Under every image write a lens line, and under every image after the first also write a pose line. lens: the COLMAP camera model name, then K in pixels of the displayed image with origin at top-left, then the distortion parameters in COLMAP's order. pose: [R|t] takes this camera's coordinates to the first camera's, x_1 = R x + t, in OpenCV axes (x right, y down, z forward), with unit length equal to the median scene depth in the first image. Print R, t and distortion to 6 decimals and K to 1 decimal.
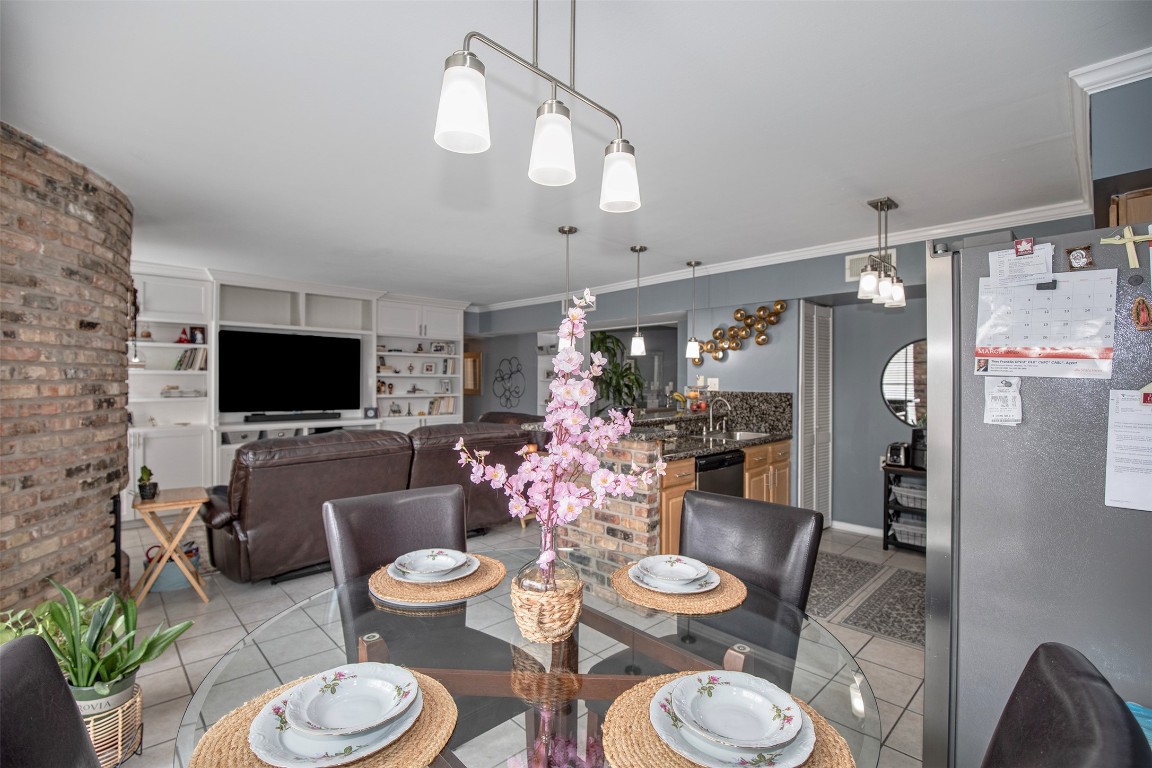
lens RADIAL K [[524.4, 0, 584.2], [0, 524.4, 383.8], [0, 0, 1]] dist [-0.032754, 0.003532]
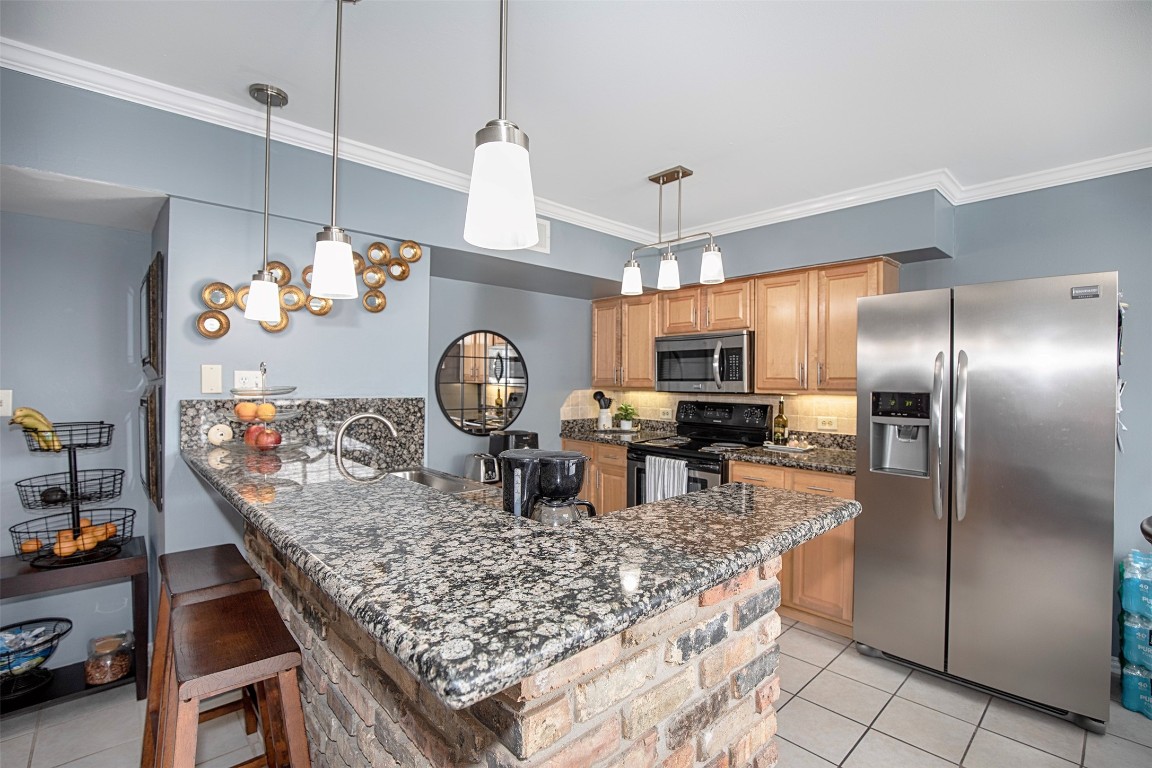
lens RADIAL K [[524.4, 0, 584.2], [0, 524.4, 383.8], [0, 0, 1]] dist [-0.032754, 0.003532]
pose [[0.016728, -0.004549, 0.999850, -0.183642], [-0.000889, 0.999989, 0.004565, -0.001493], [-0.999860, -0.000965, 0.016723, 0.688941]]
